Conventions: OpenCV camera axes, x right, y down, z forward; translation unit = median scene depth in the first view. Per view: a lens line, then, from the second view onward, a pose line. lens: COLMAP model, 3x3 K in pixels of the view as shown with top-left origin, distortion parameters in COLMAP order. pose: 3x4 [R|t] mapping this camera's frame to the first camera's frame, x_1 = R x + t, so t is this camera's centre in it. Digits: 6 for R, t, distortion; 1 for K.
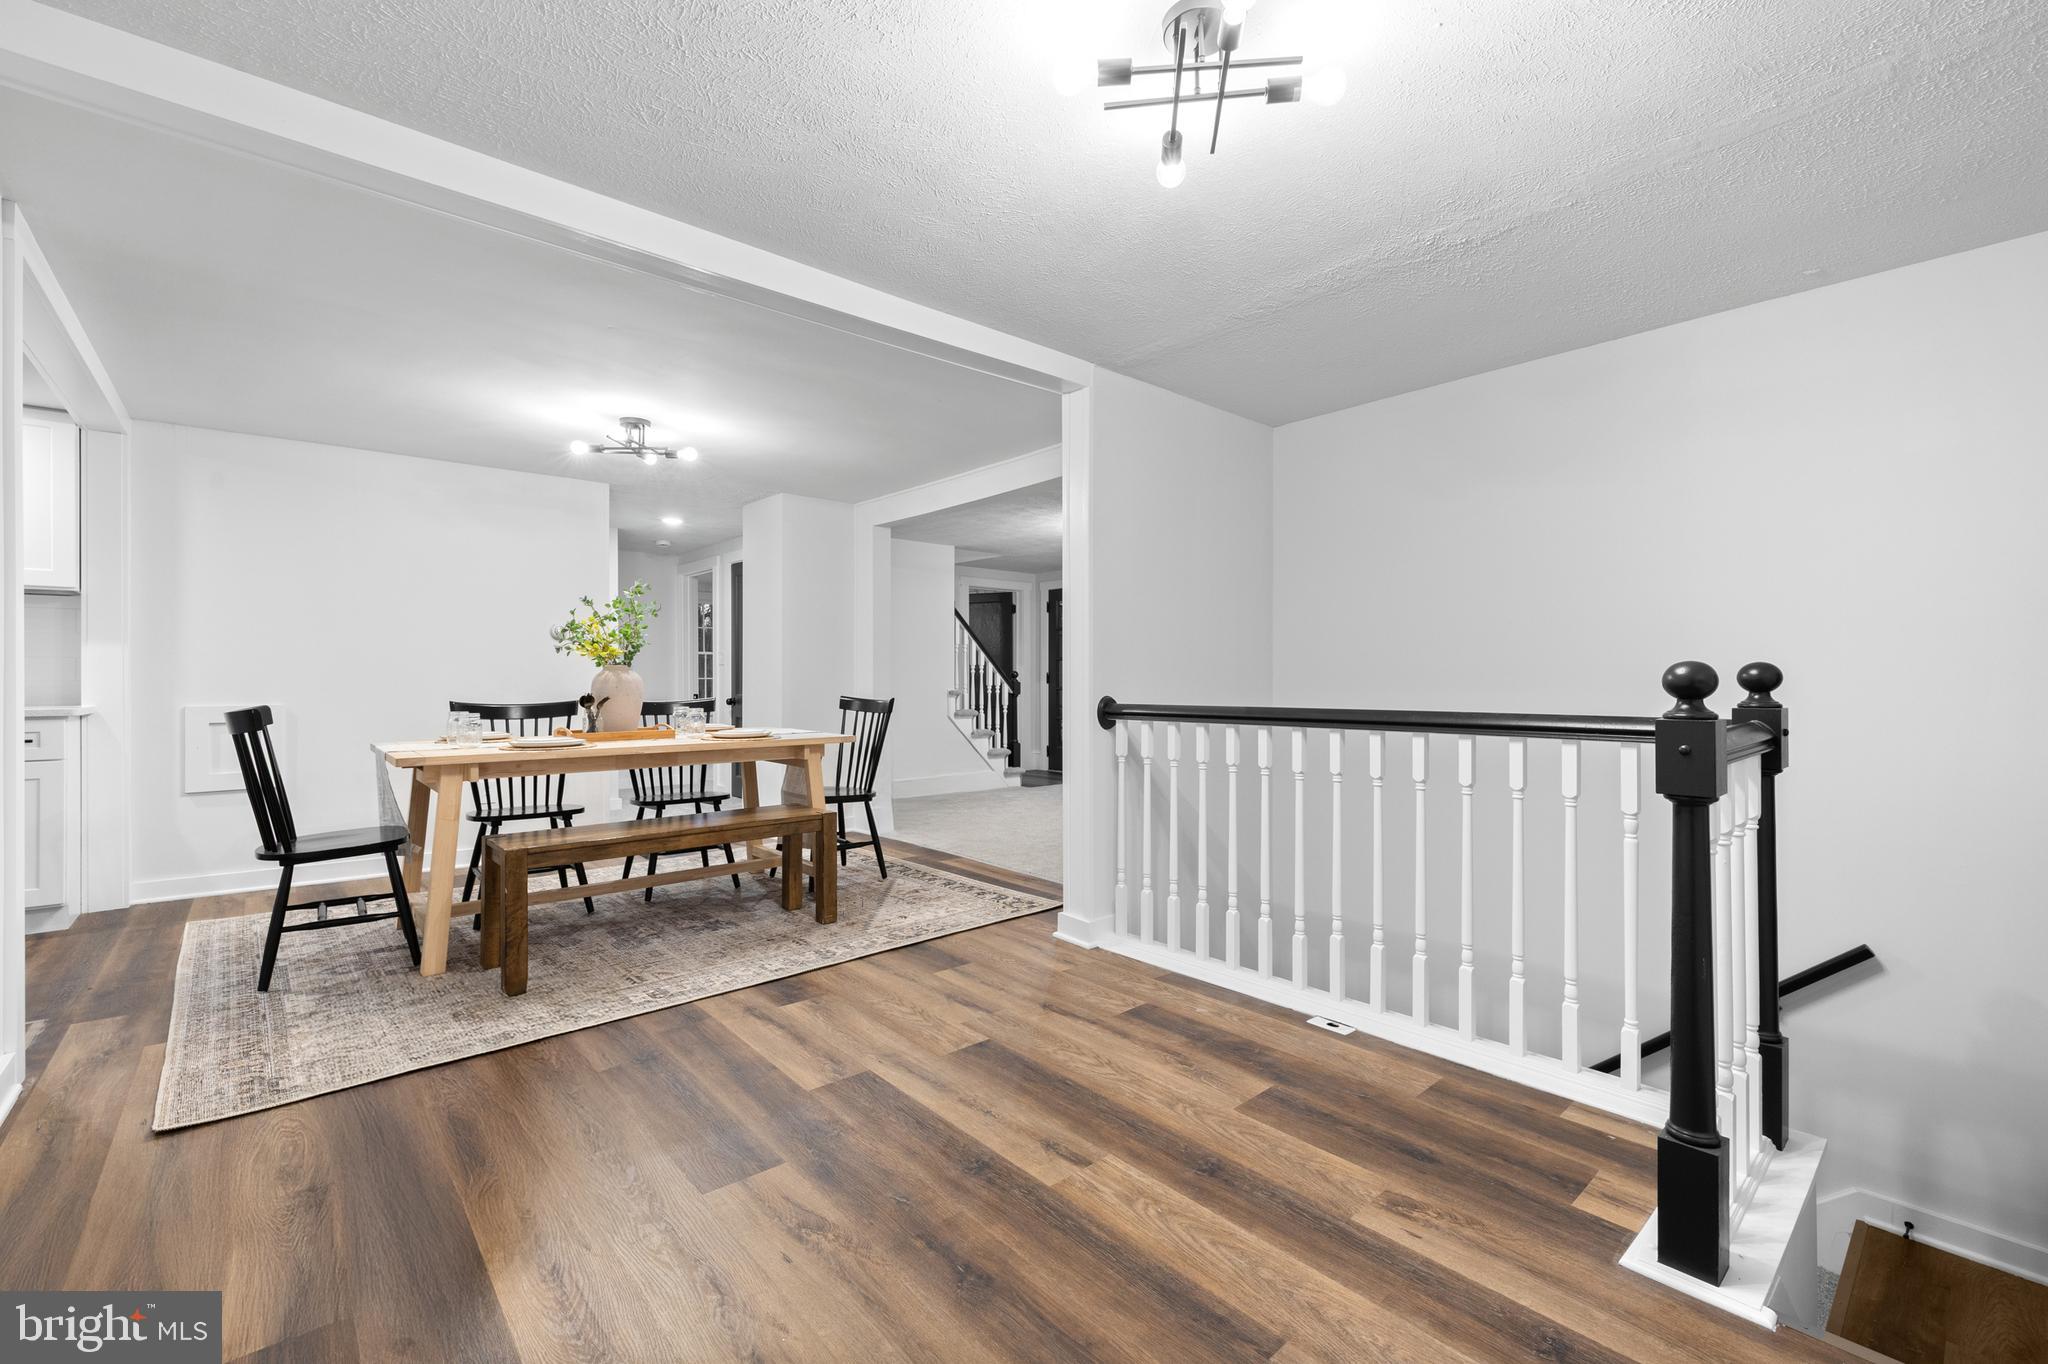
lens RADIAL K [[865.3, 0, 1016.7], [0, 865.3, 677.0], [0, 0, 1]] dist [0.000816, 0.000862]
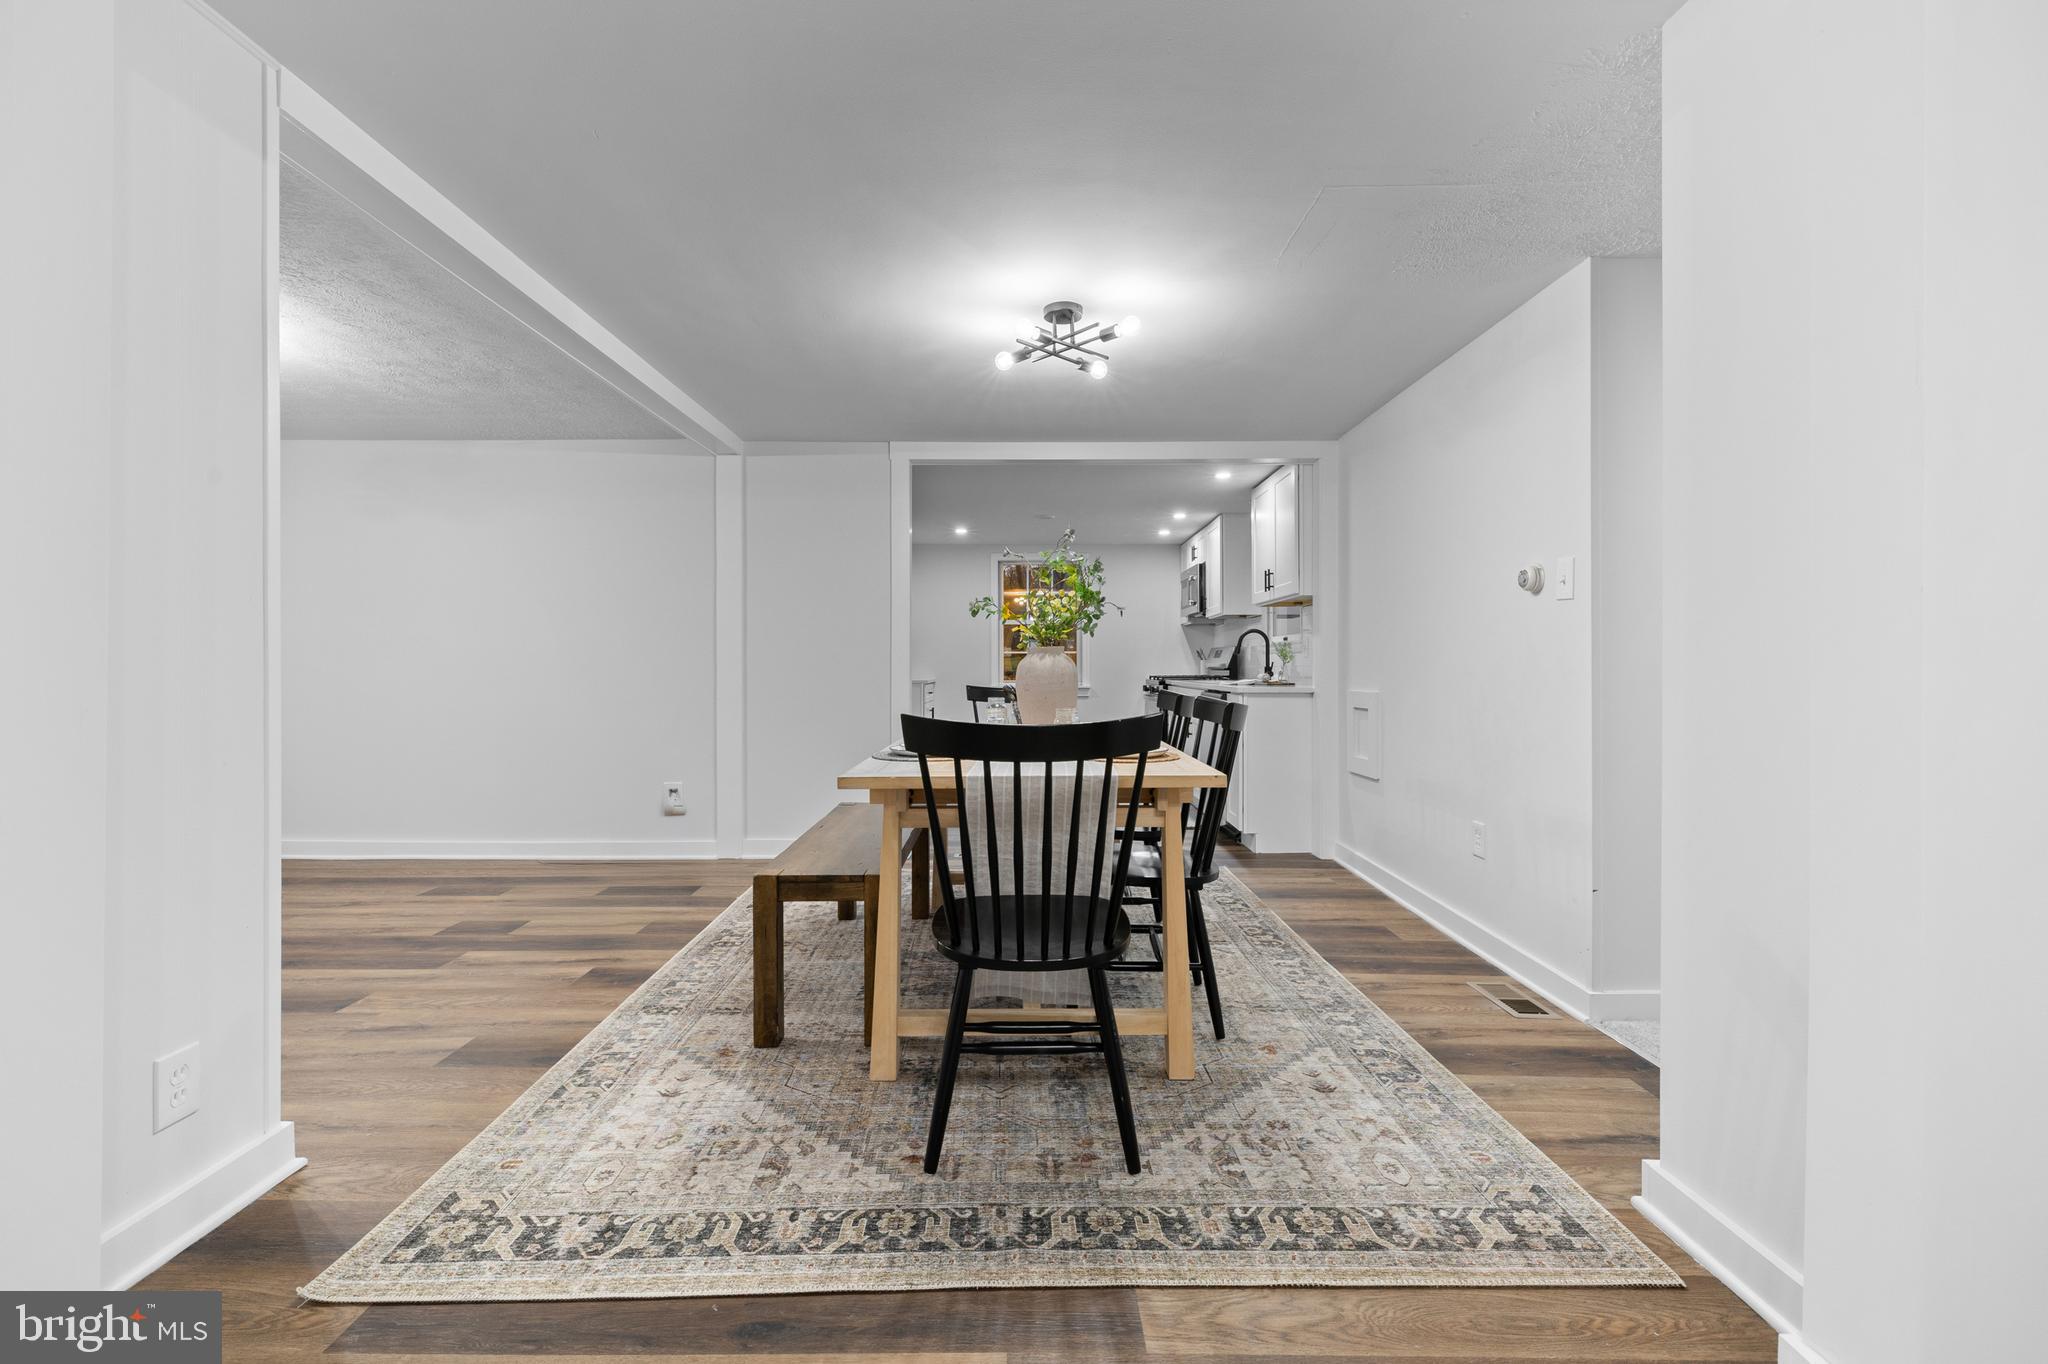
lens RADIAL K [[865.3, 0, 1021.4], [0, 865.3, 668.2], [0, 0, 1]] dist [0.000816, 0.000862]
pose [[-0.656948, 0.000536, -0.753936, 0.216312], [0.000179, 1.000000, 0.000555, 0.003981], [0.753936, 0.000229, -0.656948, 2.365594]]
